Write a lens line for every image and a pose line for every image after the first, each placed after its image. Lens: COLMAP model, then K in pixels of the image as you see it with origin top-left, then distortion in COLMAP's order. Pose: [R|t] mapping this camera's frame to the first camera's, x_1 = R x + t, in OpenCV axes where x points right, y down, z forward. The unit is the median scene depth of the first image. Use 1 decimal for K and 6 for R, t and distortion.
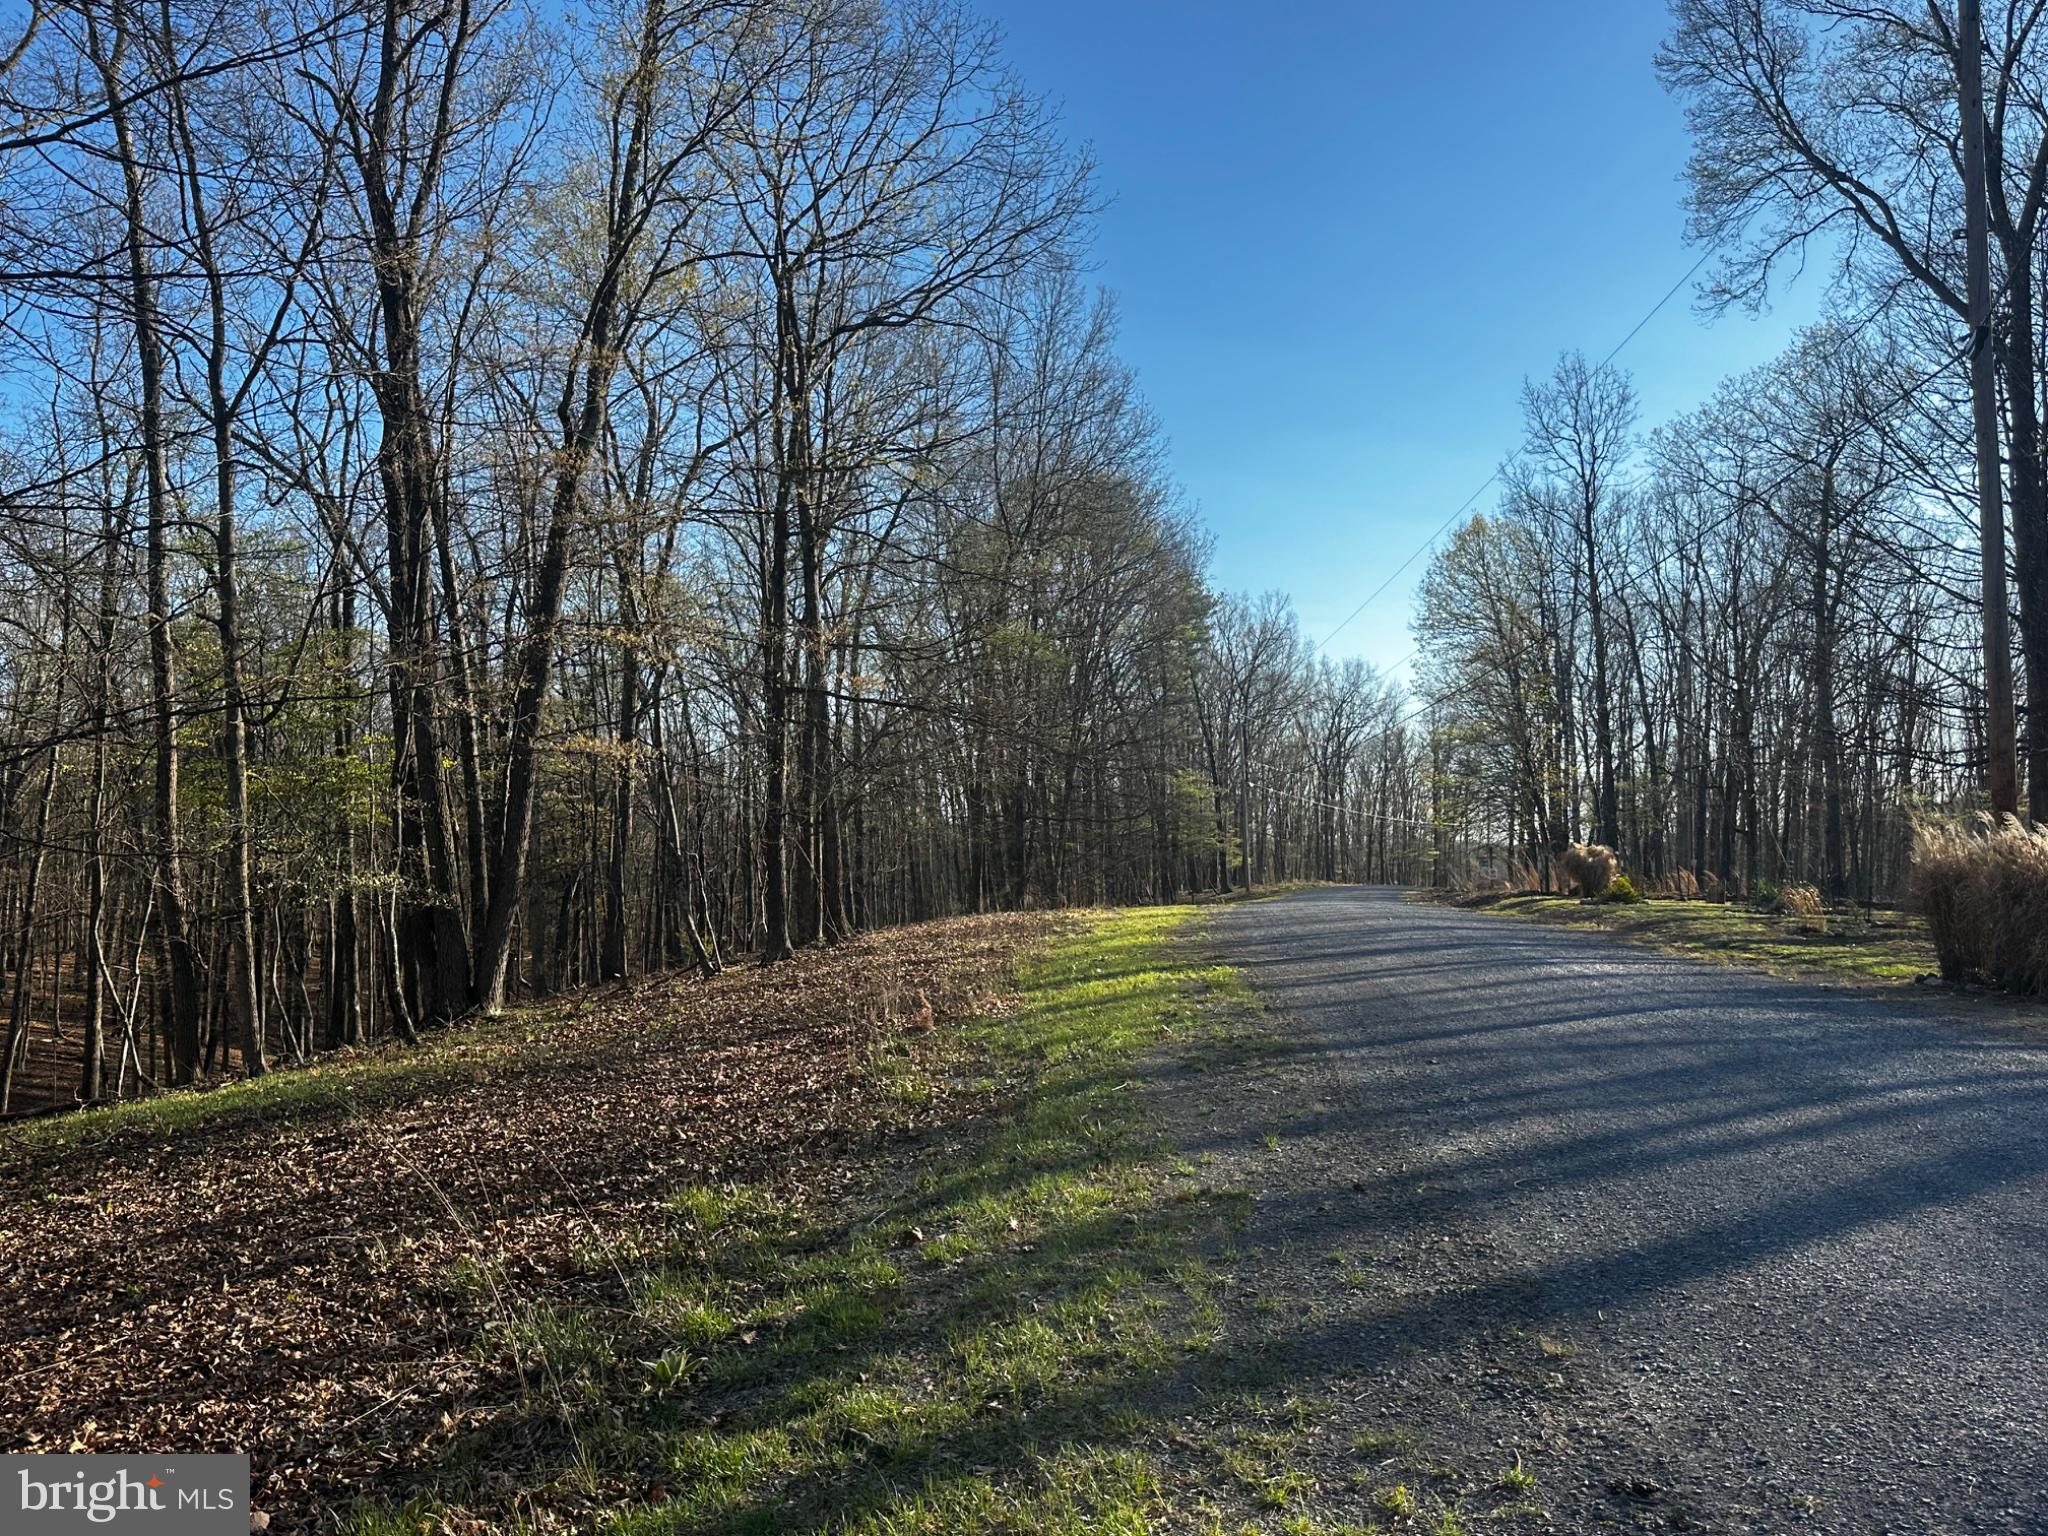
lens RADIAL K [[1764.9, 0, 1024.0], [0, 1764.9, 768.0], [0, 0, 1]] dist [0.072134, -0.077060]
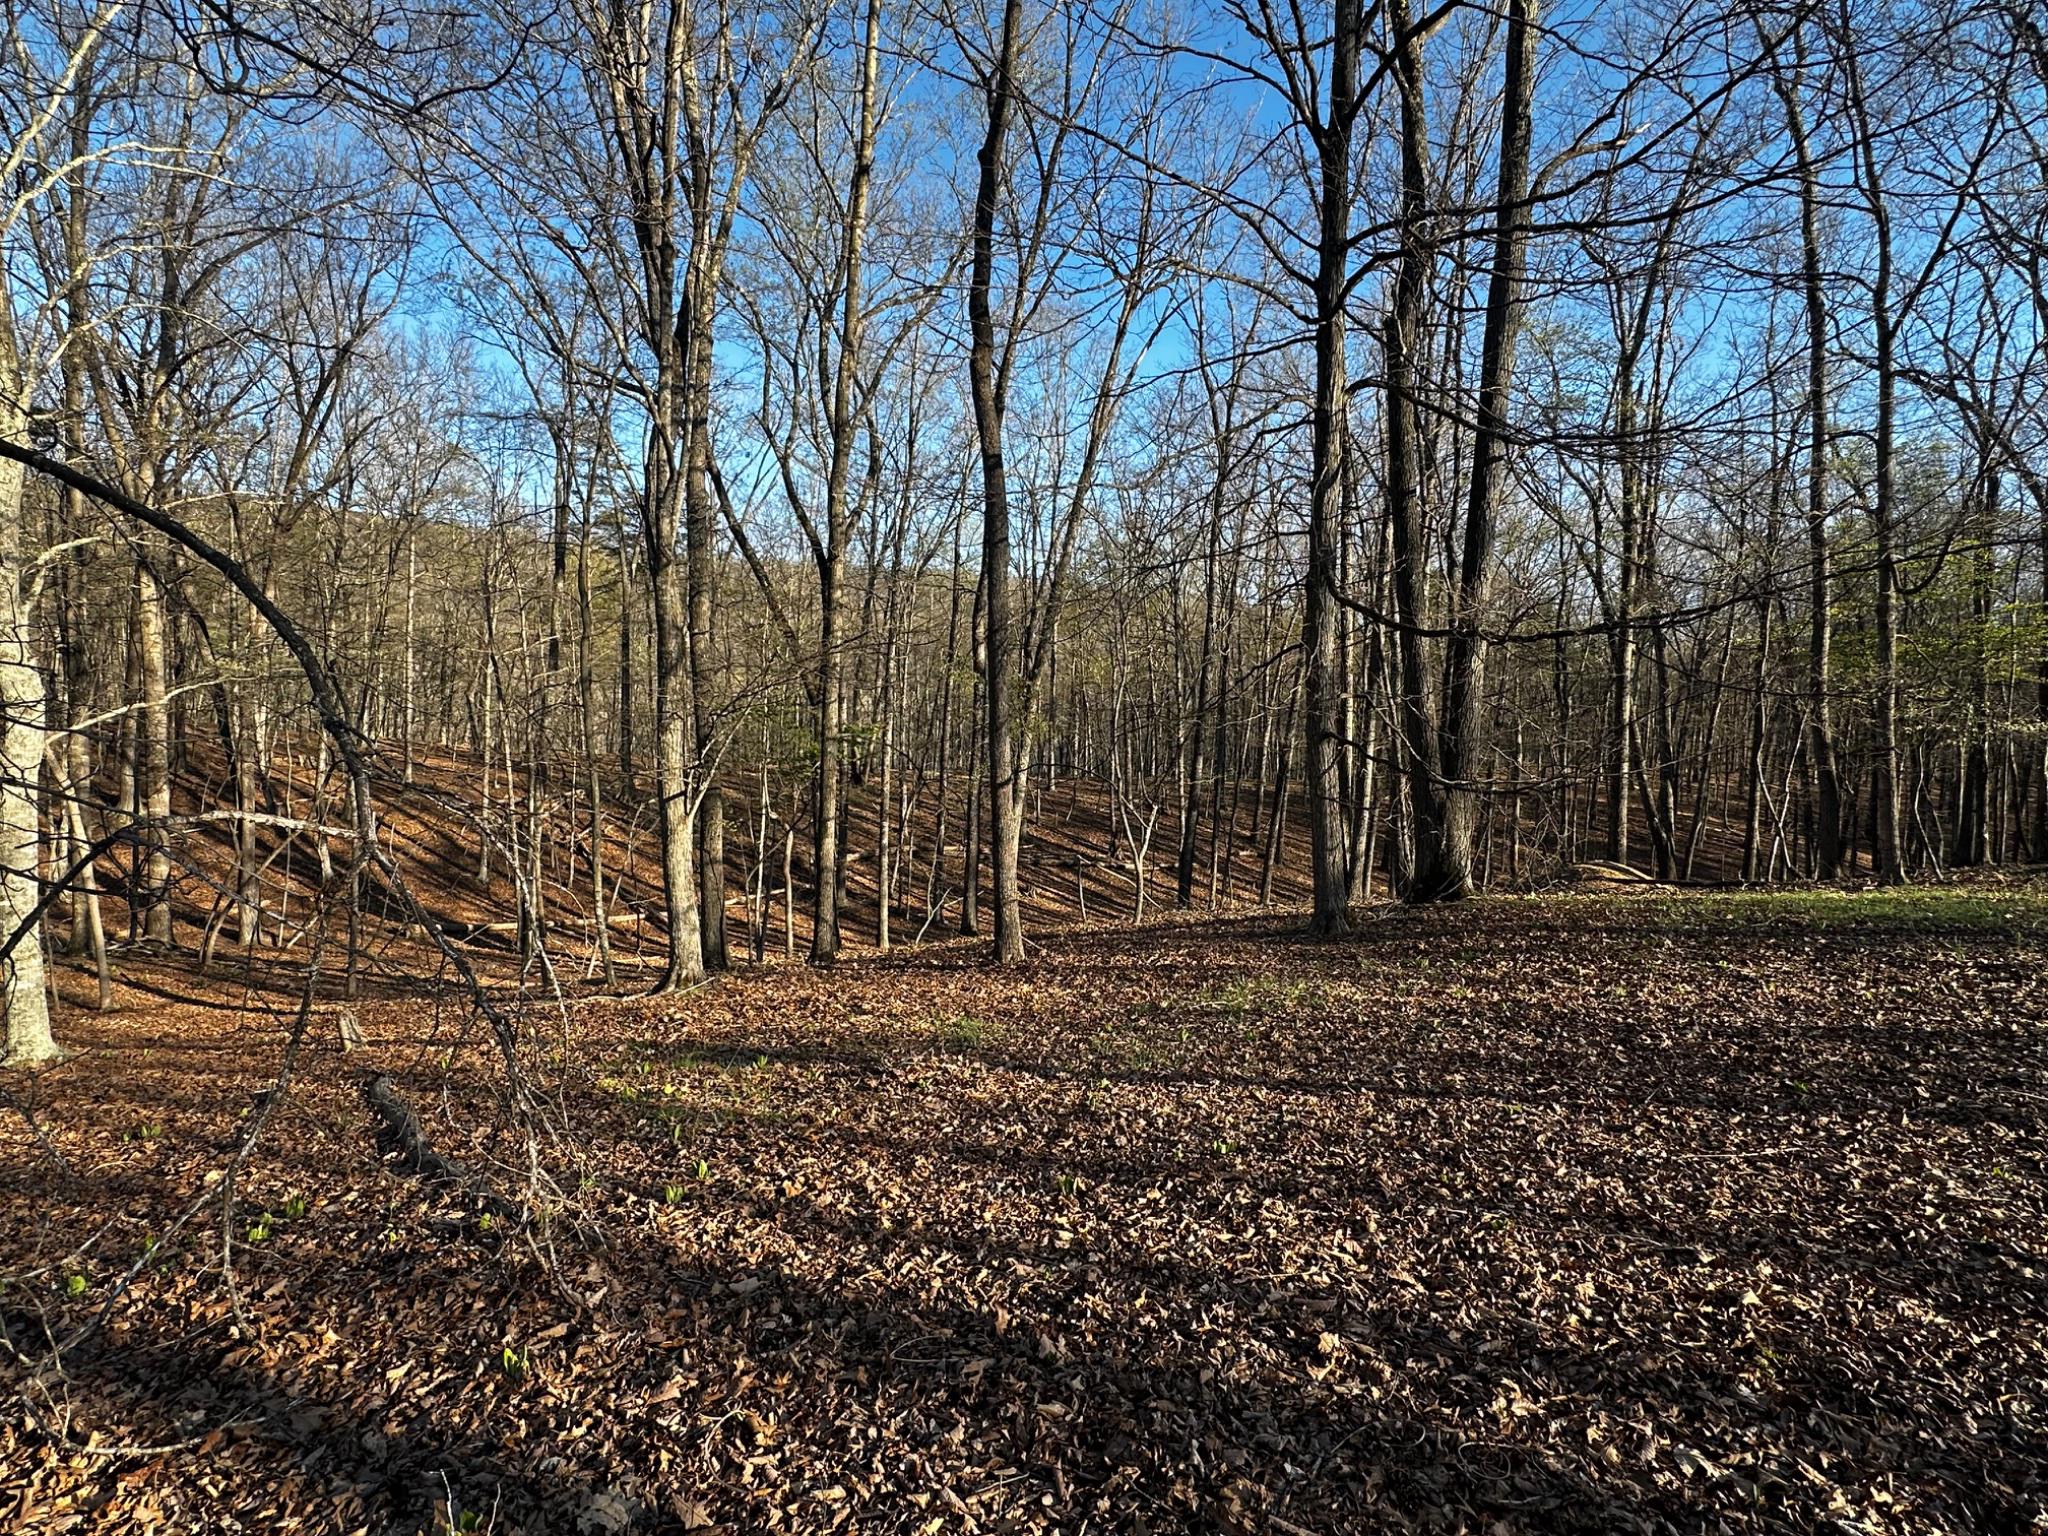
lens RADIAL K [[1121.0, 0, 974.2], [0, 1121.0, 770.3], [0, 0, 1]] dist [-0.002497, 0.000486]
pose [[0.465527, 0.062976, -0.882790, -0.046740], [0.030508, 0.995731, 0.087121, 0.007919], [0.884508, -0.067490, 0.461618, 0.083531]]
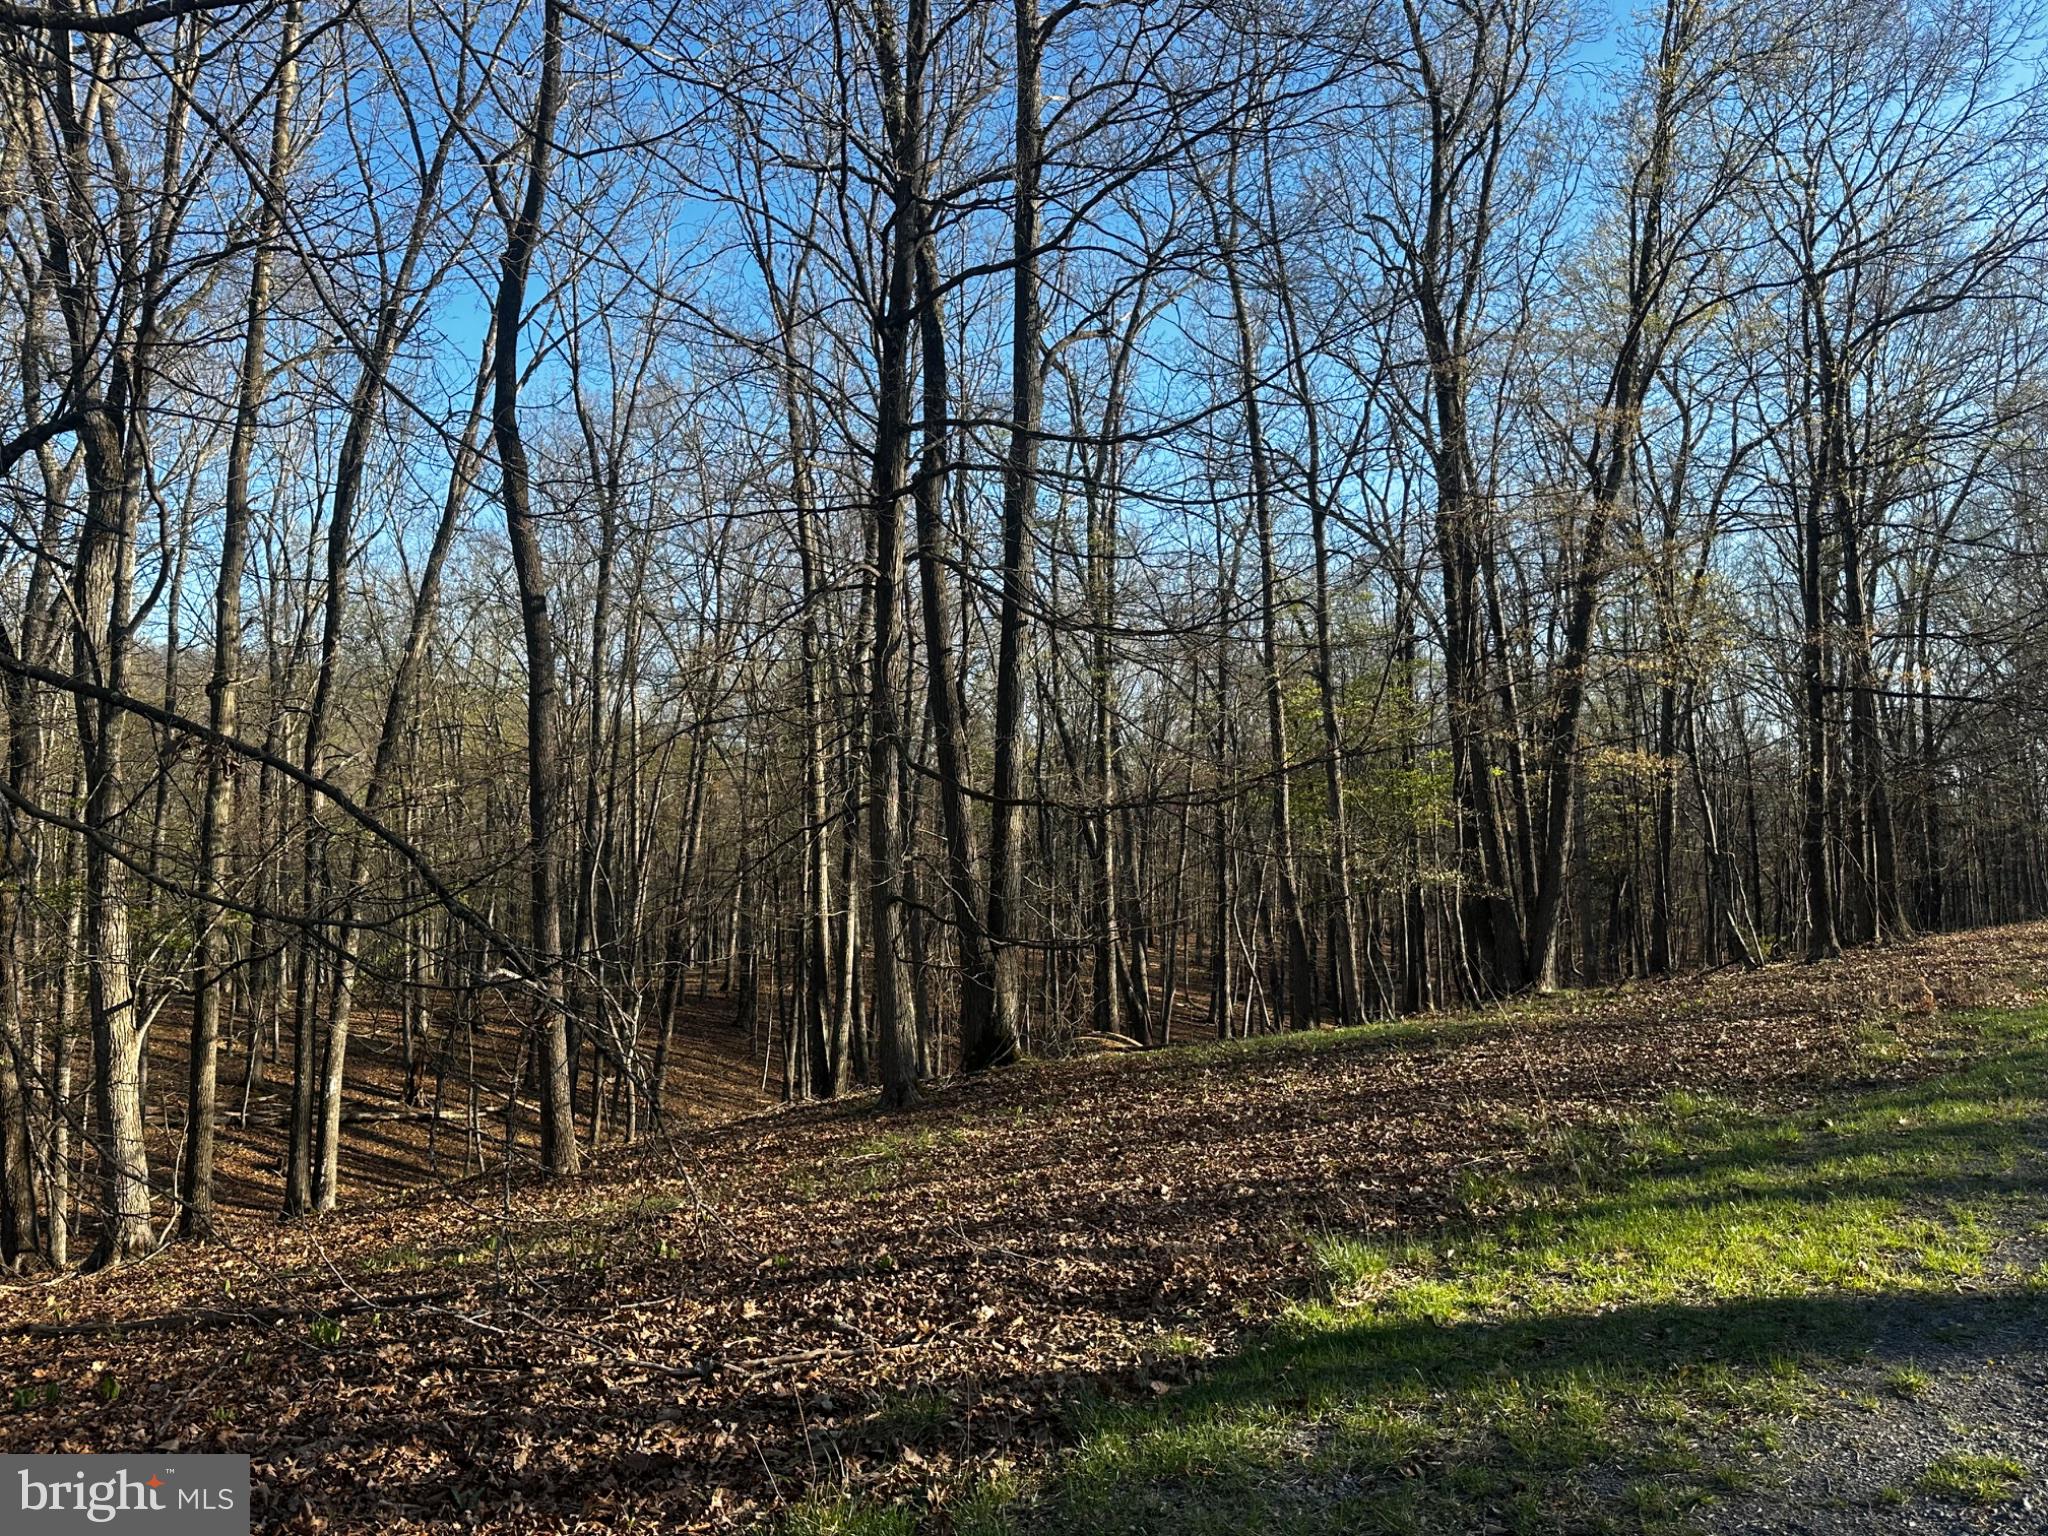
lens RADIAL K [[1779.8, 0, 1024.0], [0, 1779.8, 768.0], [0, 0, 1]] dist [0.116381, -0.226900]
pose [[0.839882, -0.028054, -0.542043, 0.055341], [0.029340, 0.999550, -0.006272, -0.010691], [0.541975, -0.010636, 0.840327, -0.168345]]
